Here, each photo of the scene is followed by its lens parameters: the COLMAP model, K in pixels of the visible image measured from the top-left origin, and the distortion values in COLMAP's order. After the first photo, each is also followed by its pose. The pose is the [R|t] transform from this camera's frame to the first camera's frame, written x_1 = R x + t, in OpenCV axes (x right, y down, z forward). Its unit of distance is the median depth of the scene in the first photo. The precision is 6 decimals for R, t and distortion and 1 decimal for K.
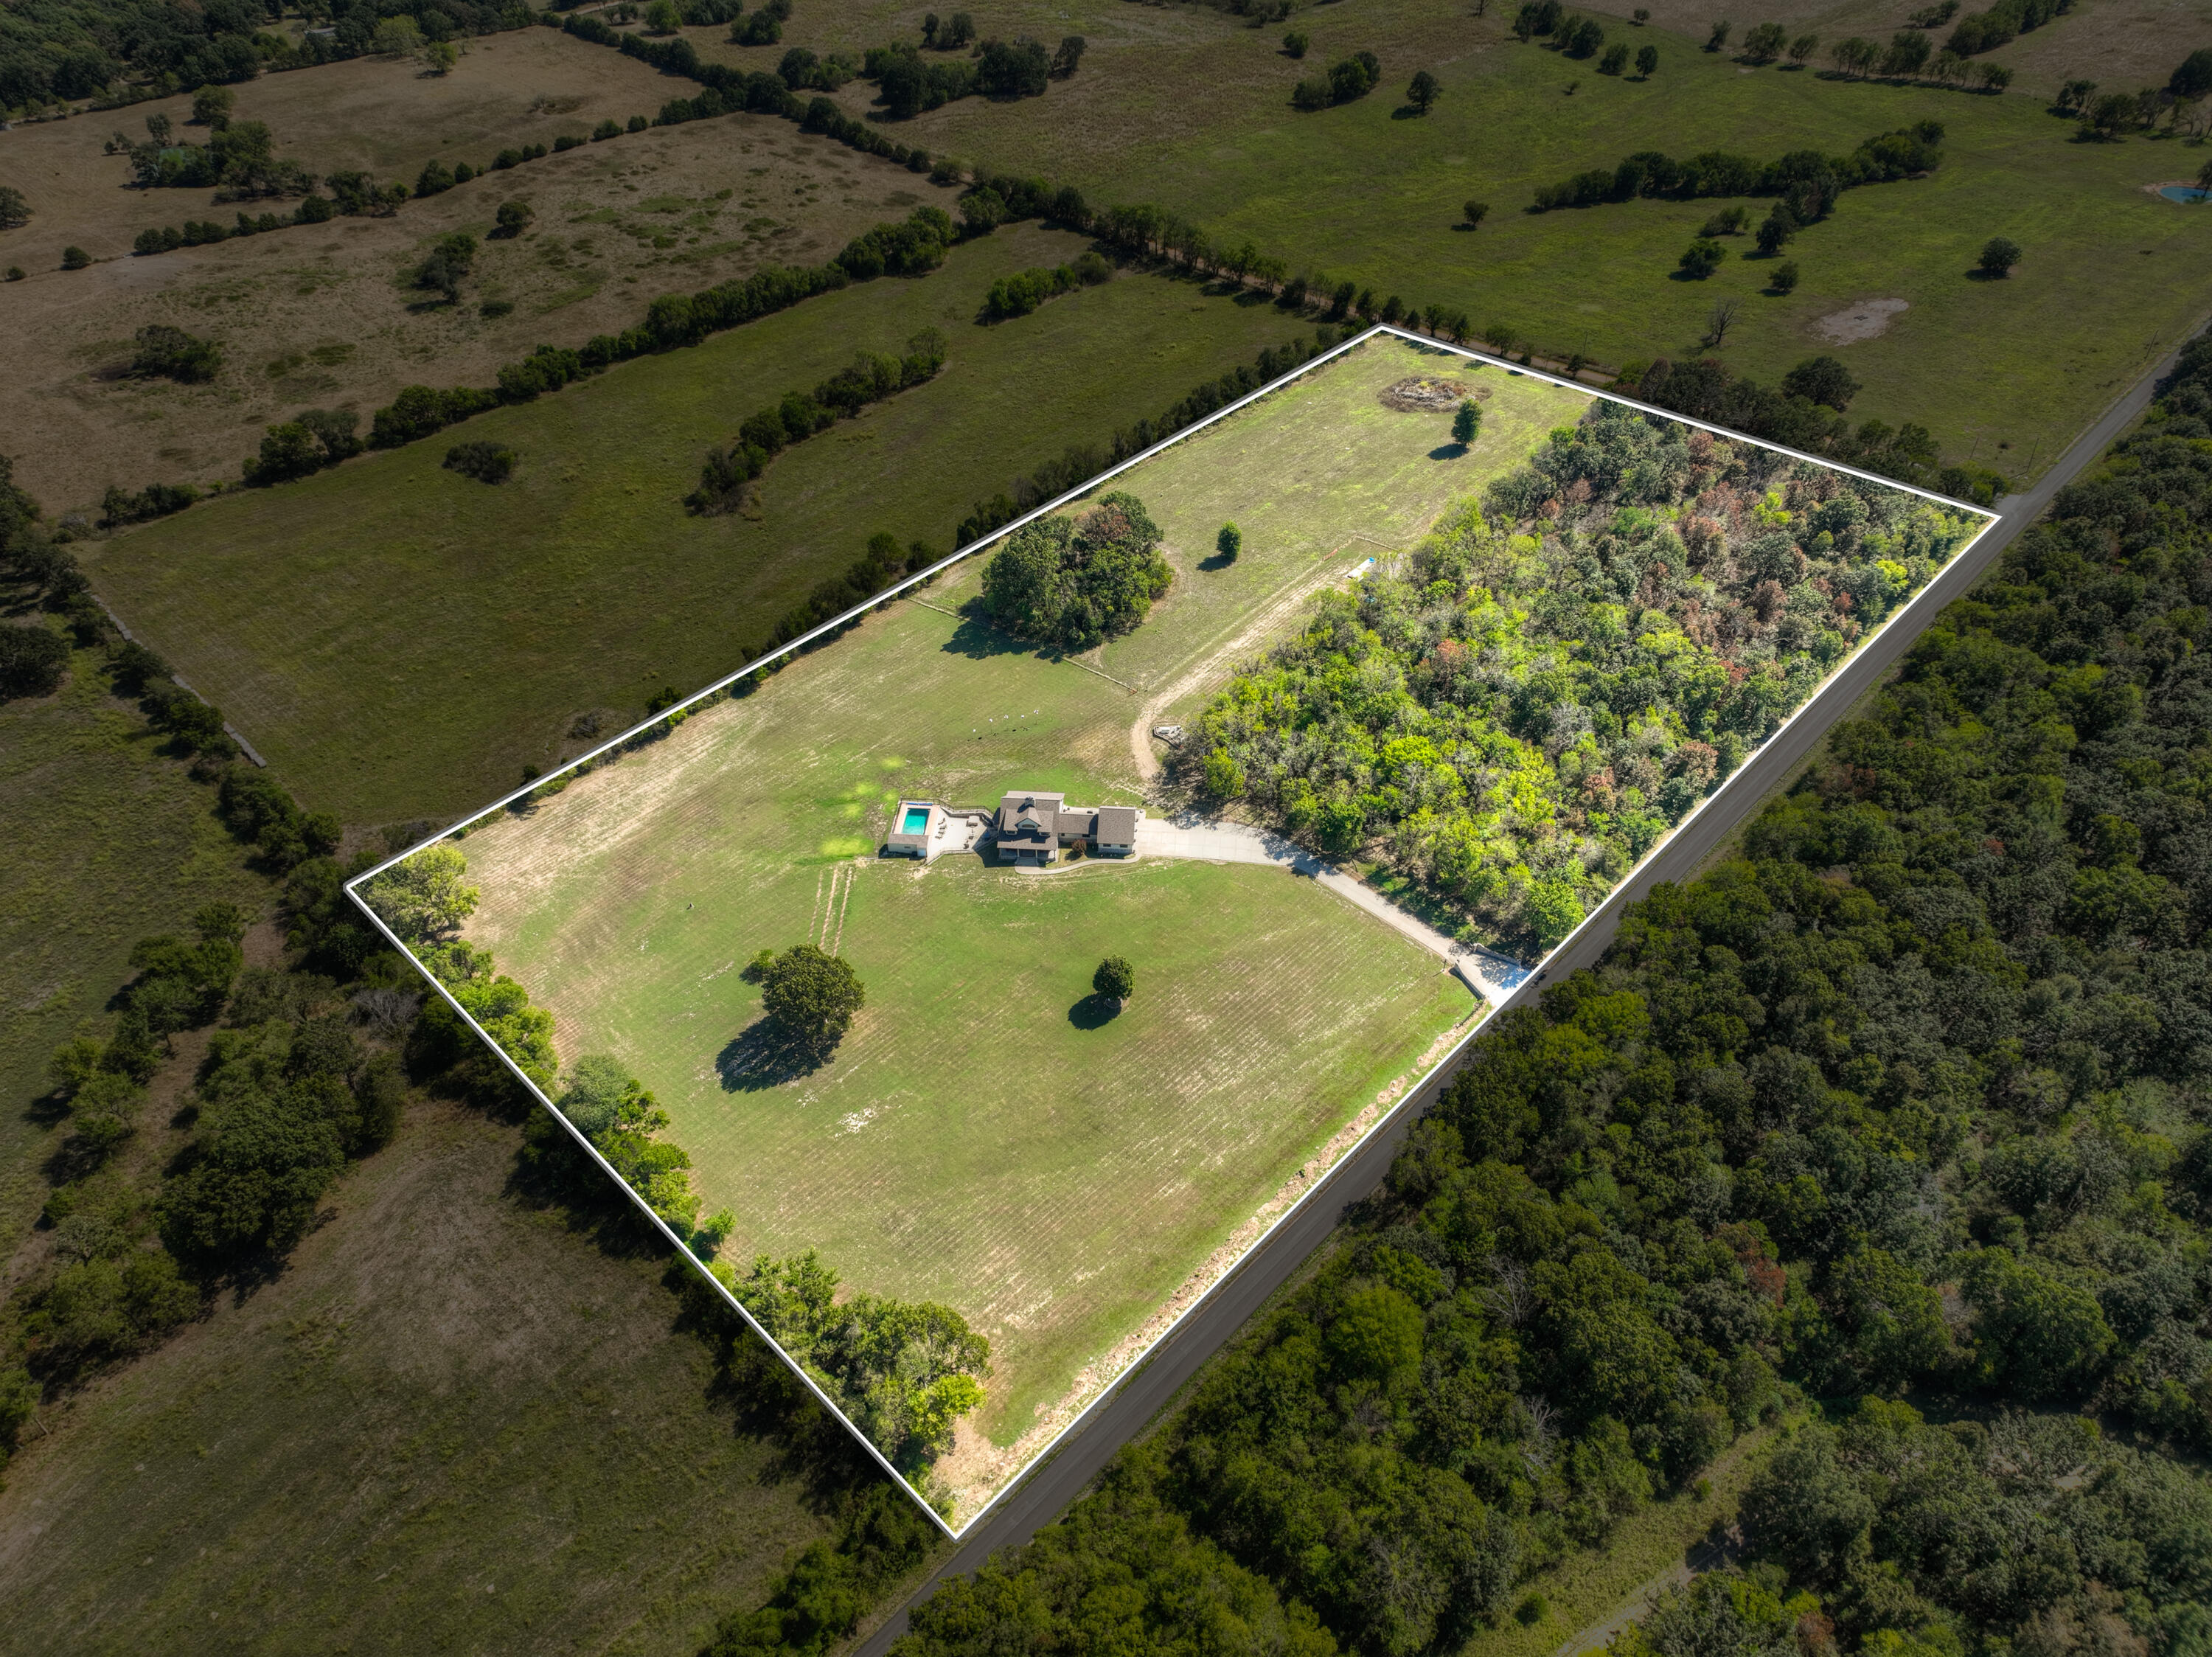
lens RADIAL K [[1568.5, 0, 1106.0], [0, 1568.5, 828.5], [0, 0, 1]] dist [-0.010004, 0.032281]
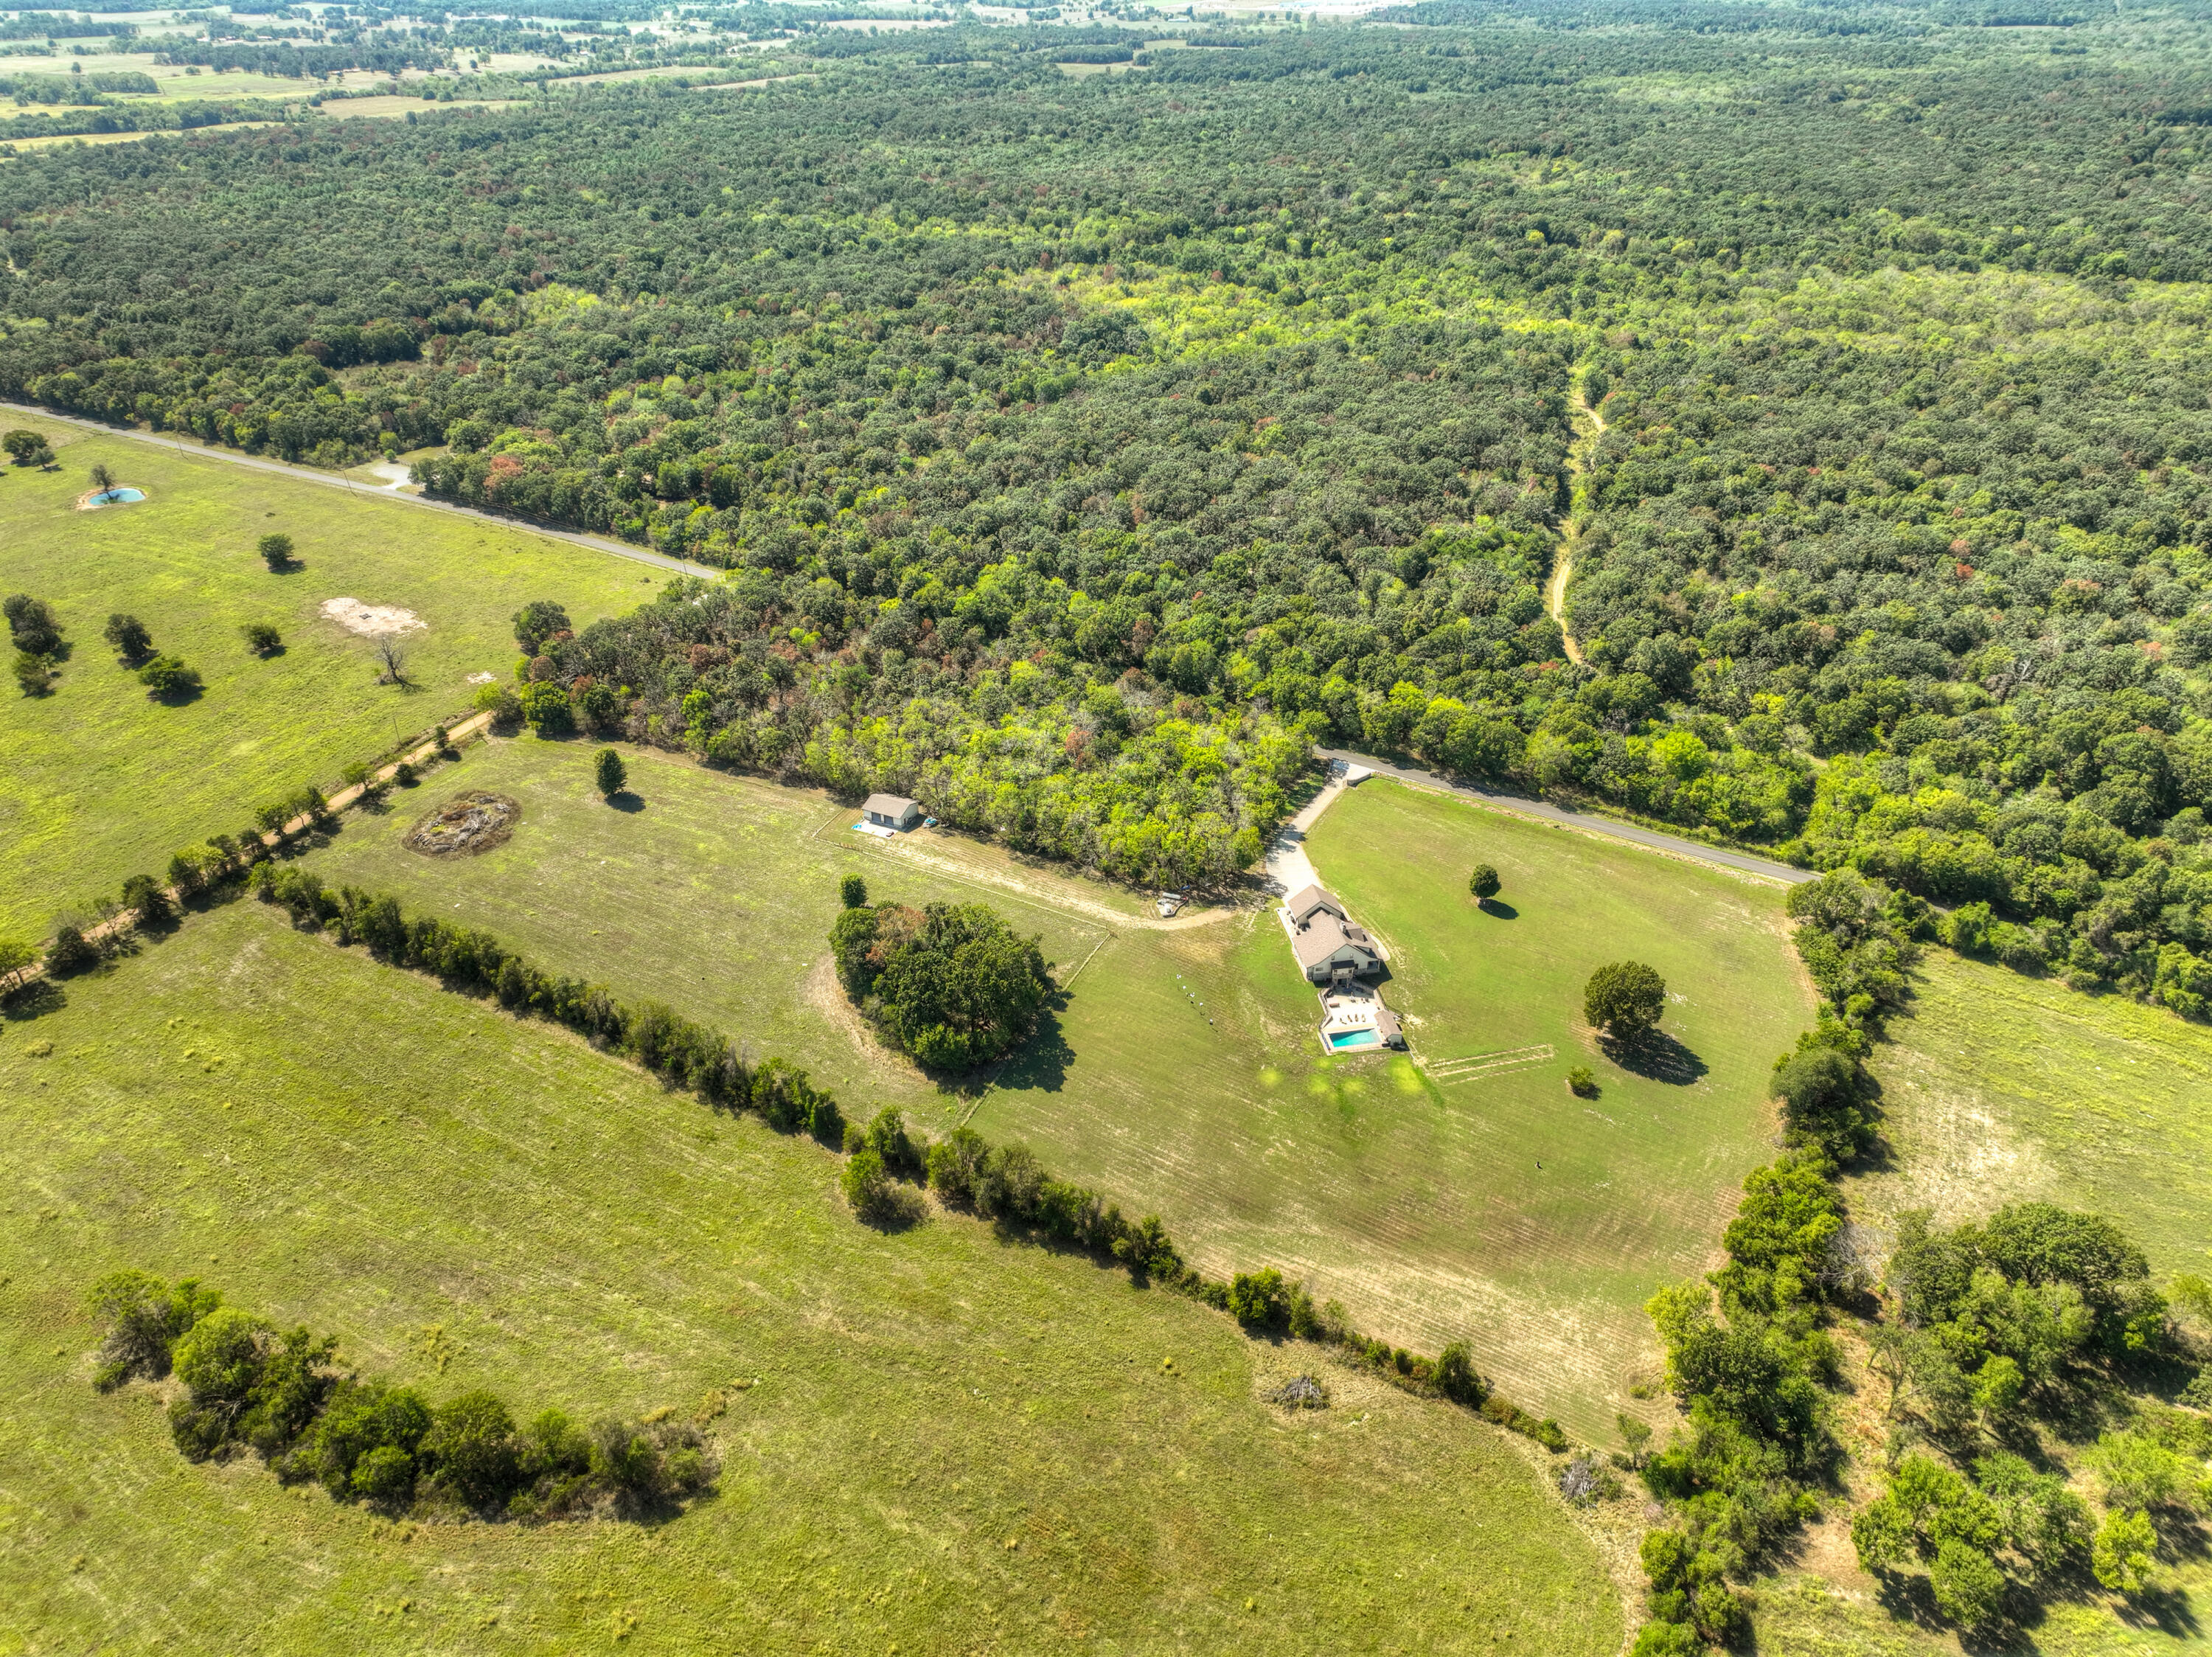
lens RADIAL K [[1533.7, 0, 1114.1], [0, 1533.7, 834.7], [0, 0, 1]] dist [0.001944, 0.006914]
pose [[-0.243957, -0.502089, 0.829694, -0.862113], [0.632726, 0.565960, 0.528533, -0.720369], [-0.734944, 0.653908, 0.179615, 0.845827]]
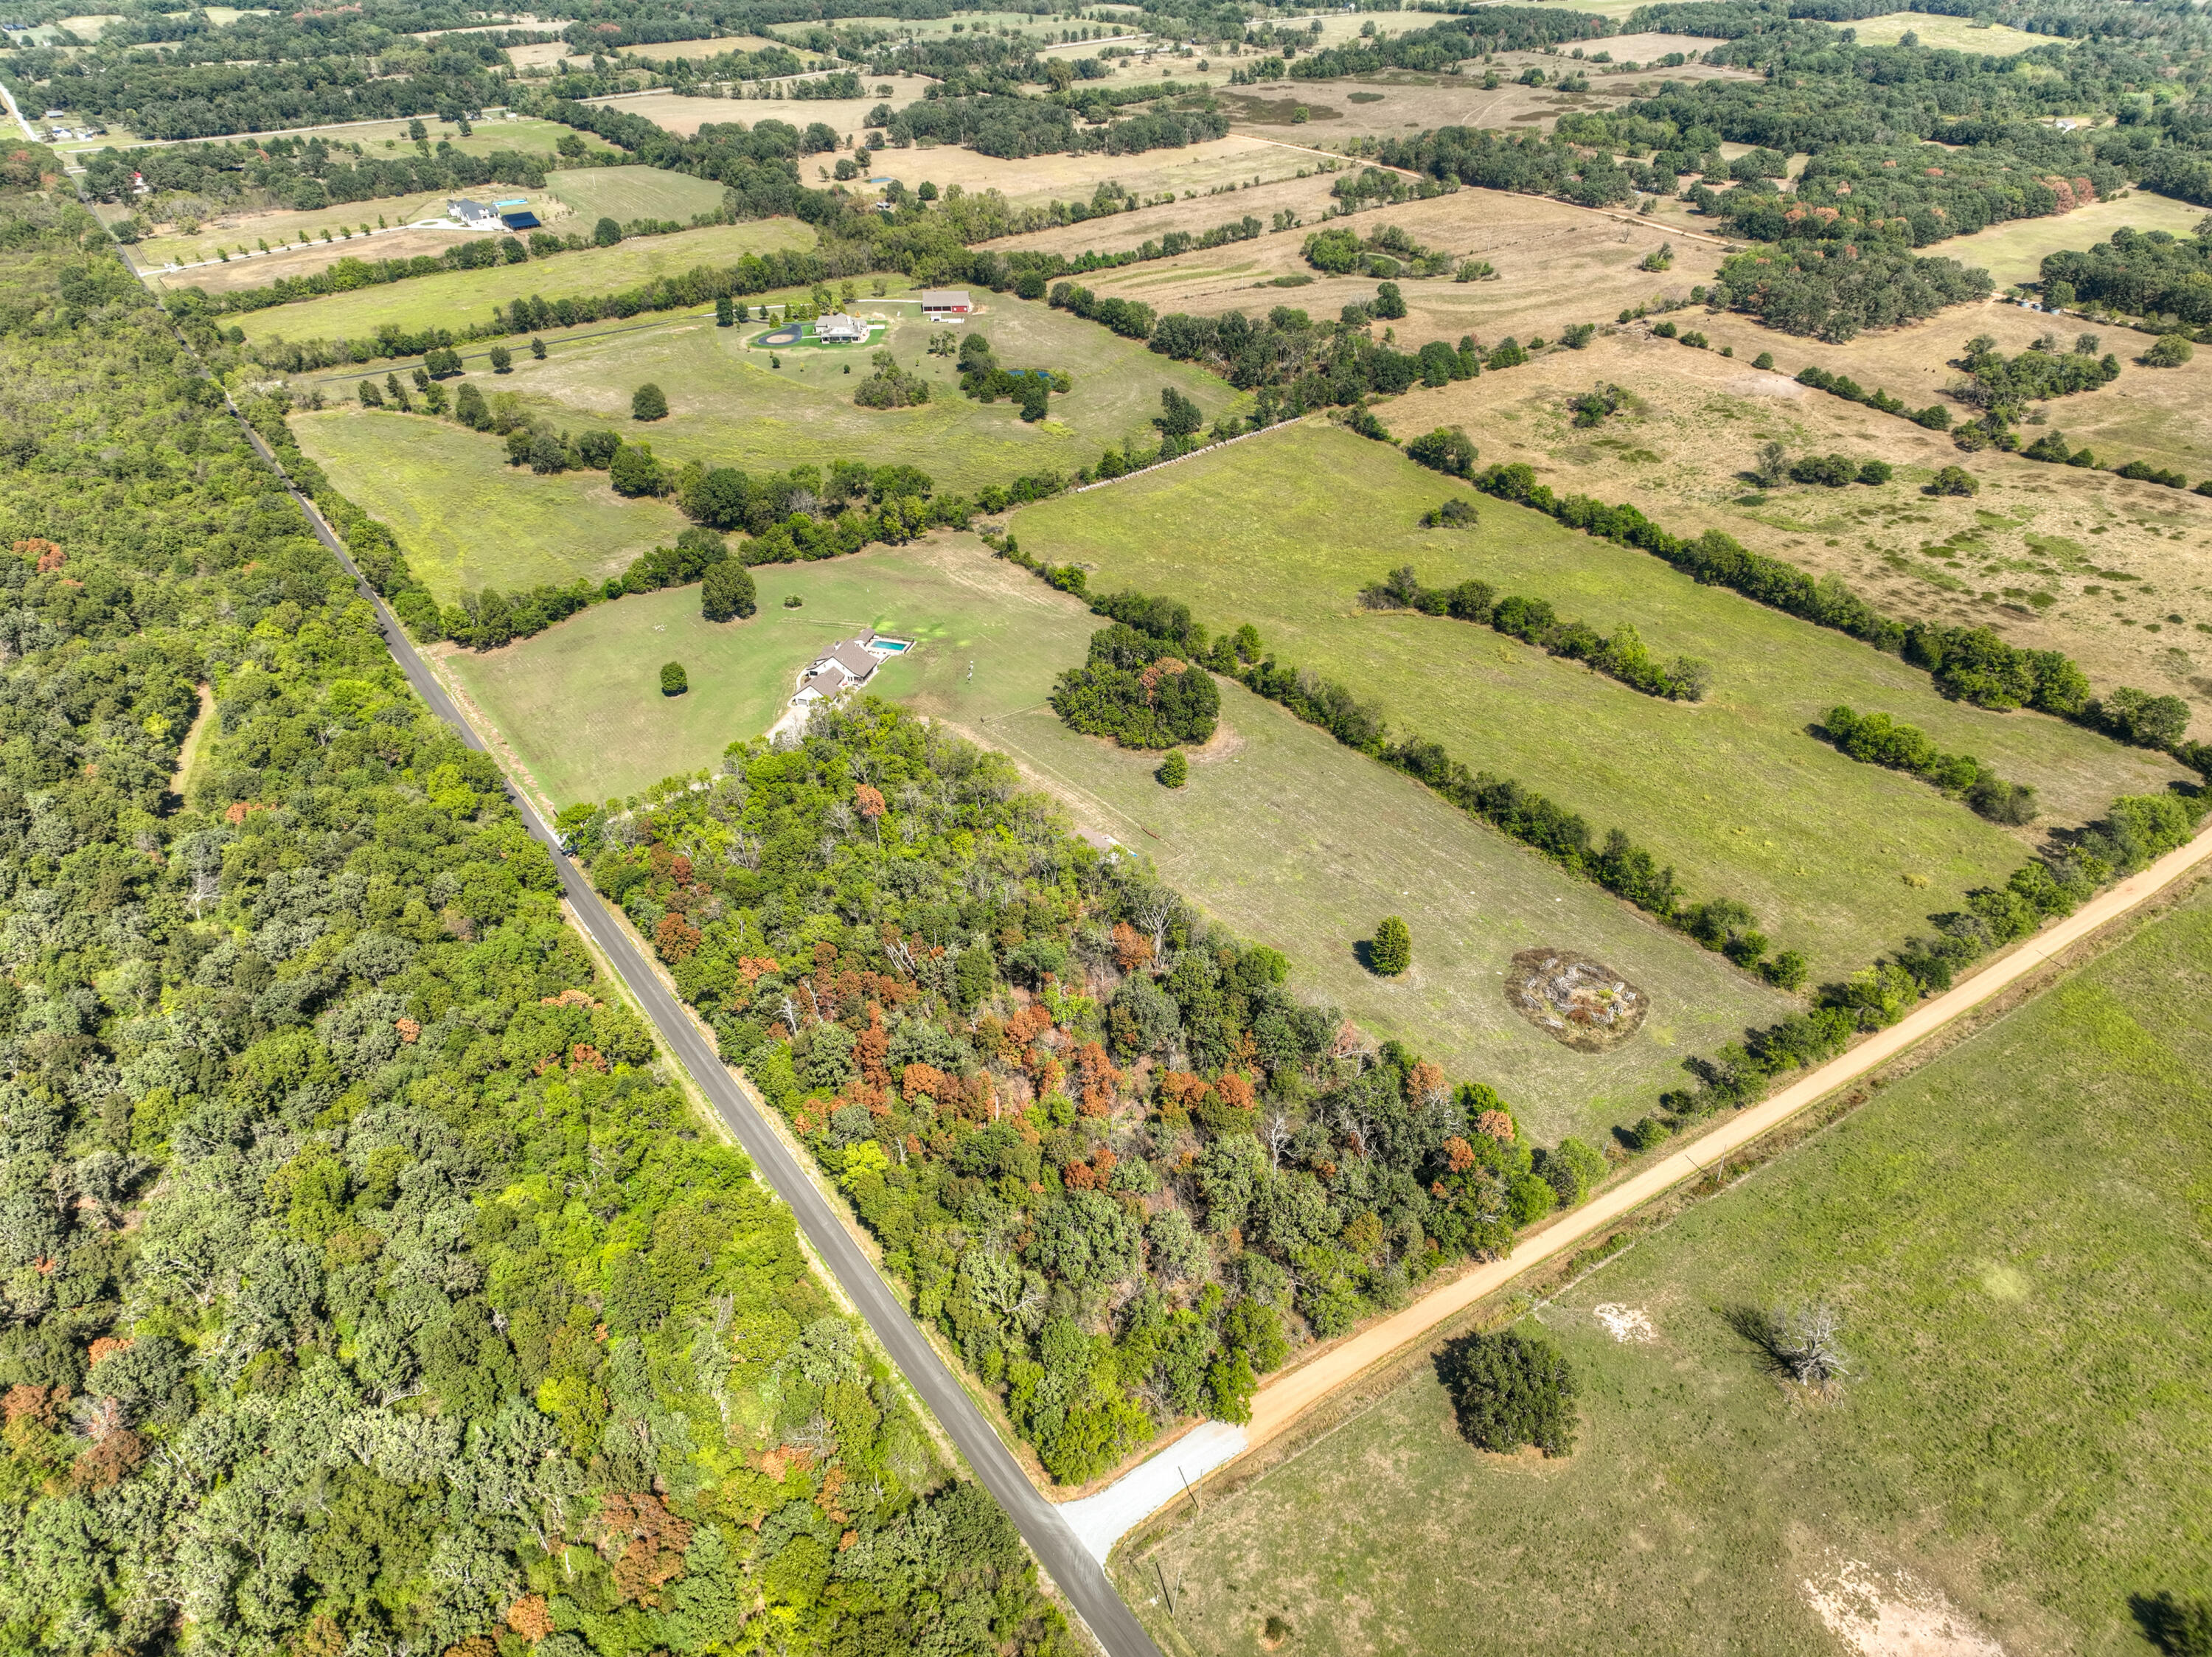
lens RADIAL K [[1543.8, 0, 1101.7], [0, 1543.8, 832.4], [0, 0, 1]] dist [0.000969, 0.007299]
pose [[-0.198625, 0.532570, -0.822750, 1.122438], [-0.627565, 0.575695, 0.524154, -0.785081], [0.752801, 0.620439, 0.219875, 0.940690]]
